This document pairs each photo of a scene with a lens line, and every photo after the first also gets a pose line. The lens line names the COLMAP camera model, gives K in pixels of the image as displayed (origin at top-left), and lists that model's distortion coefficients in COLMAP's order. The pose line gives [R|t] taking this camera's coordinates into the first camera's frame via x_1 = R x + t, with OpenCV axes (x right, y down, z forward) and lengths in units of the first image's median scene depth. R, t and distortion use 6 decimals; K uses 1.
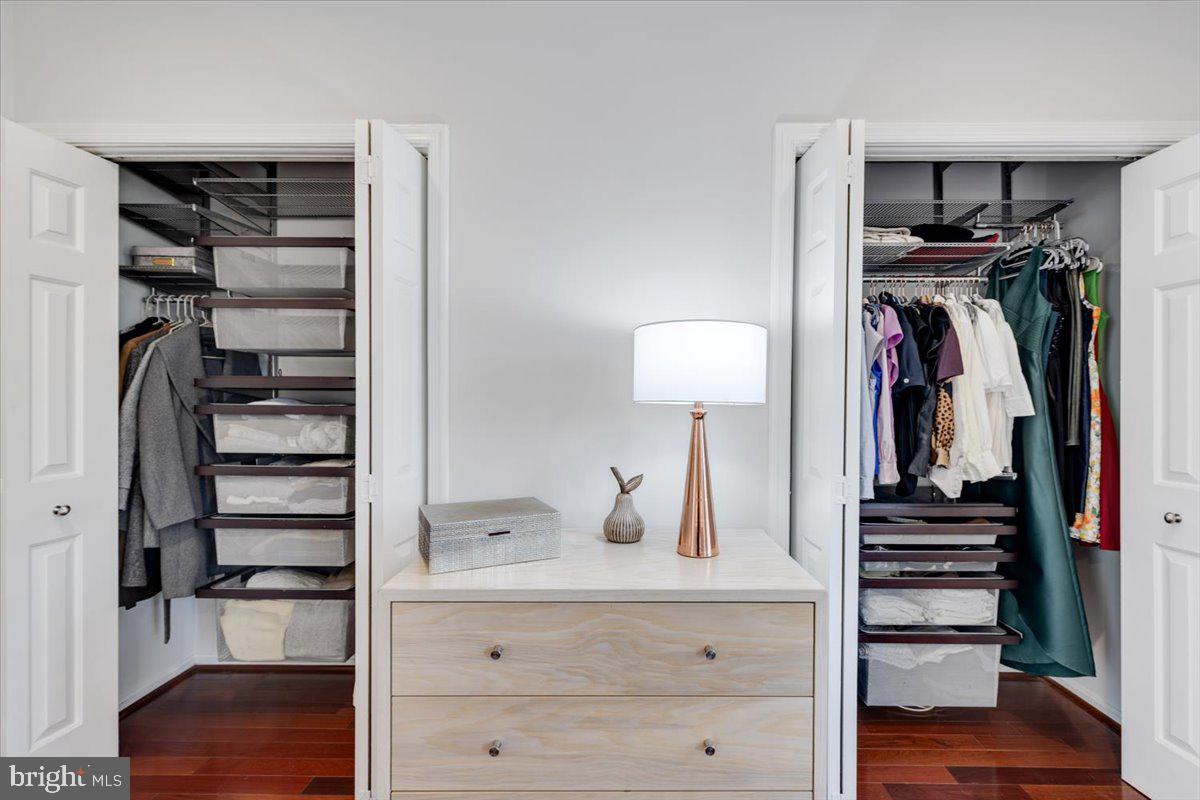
lens RADIAL K [[517.5, 0, 600.0], [0, 517.5, 400.0], [0, 0, 1]] dist [0.000151, -0.000028]
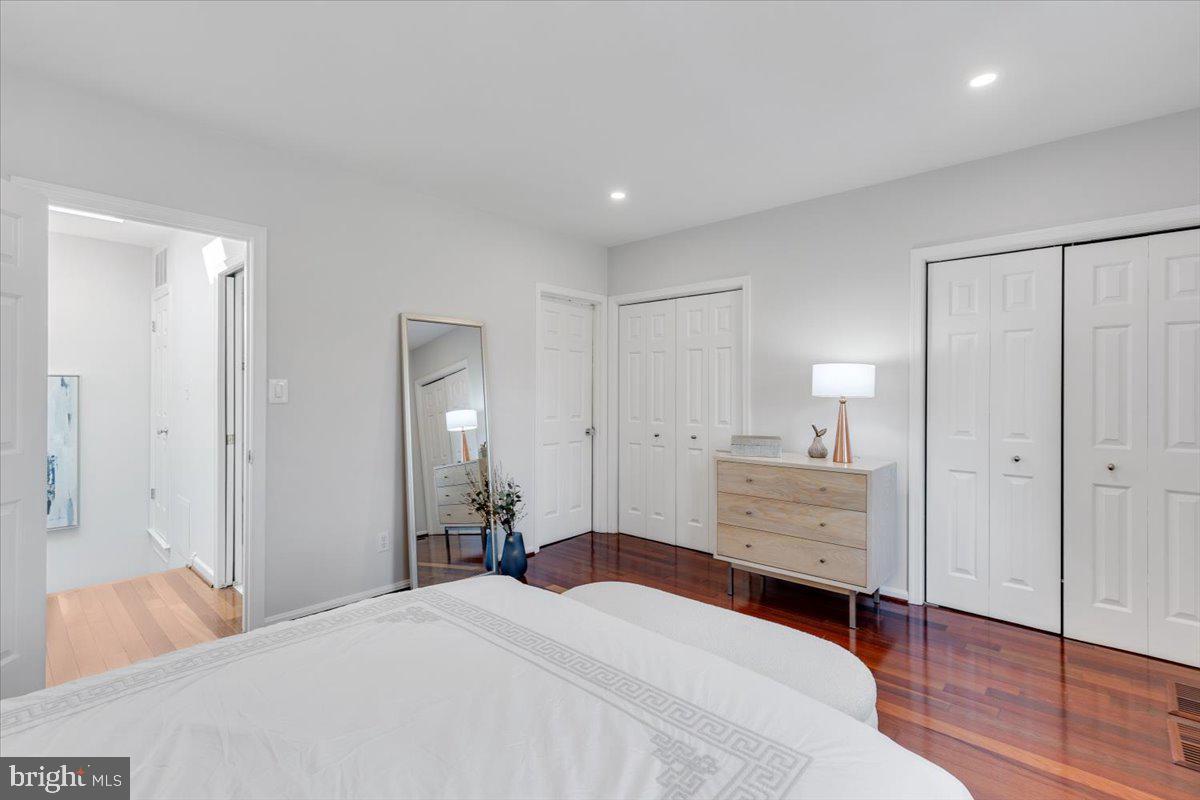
lens RADIAL K [[539.7, 0, 601.9], [0, 539.7, 390.4], [0, 0, 1]] dist [0.000427, 0.000033]
pose [[0.750306, -0.004221, -0.661077, 0.695401], [-0.003251, 0.999944, -0.010075, 0.004194], [0.661083, 0.009708, 0.750250, -1.077251]]
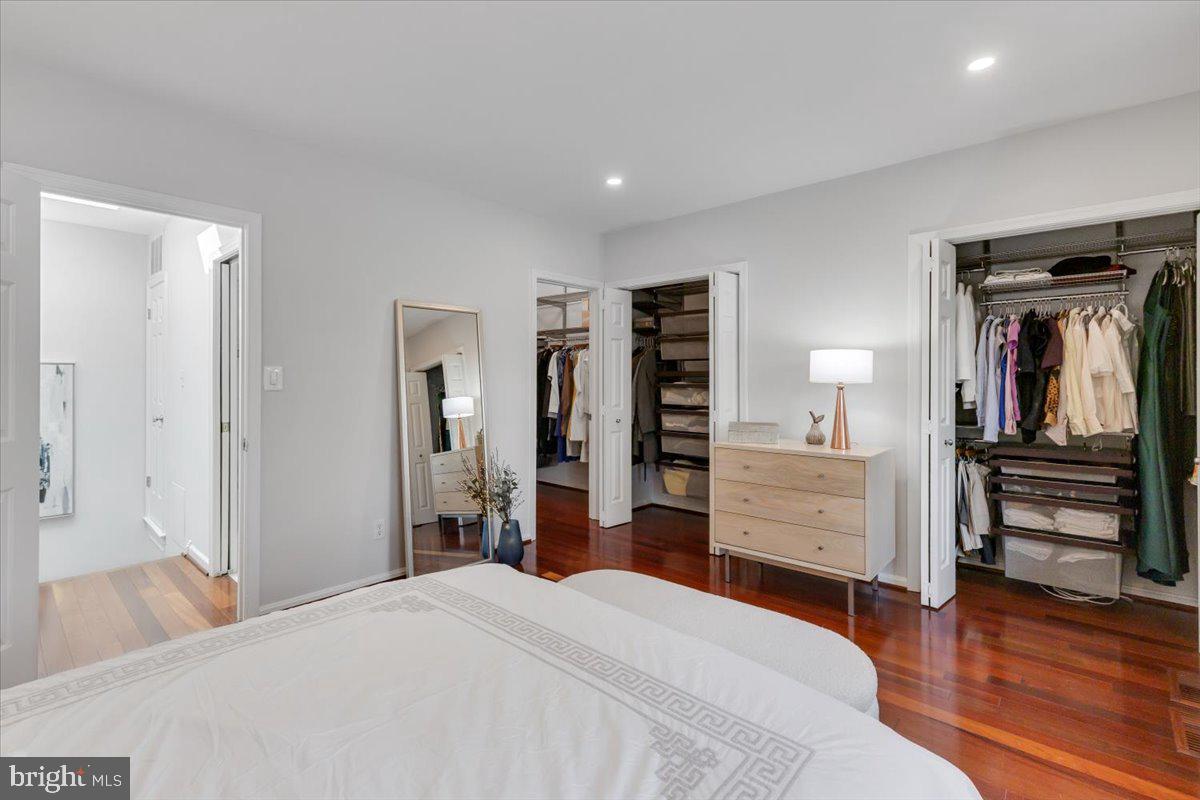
lens RADIAL K [[537.3, 0, 600.6], [0, 537.3, 375.6], [0, 0, 1]] dist [0.000470, -0.000263]
pose [[0.753365, -0.007846, -0.657556, 0.682318], [-0.001571, 0.999904, -0.013731, 0.006289], [0.657601, 0.011377, 0.753281, -1.064576]]
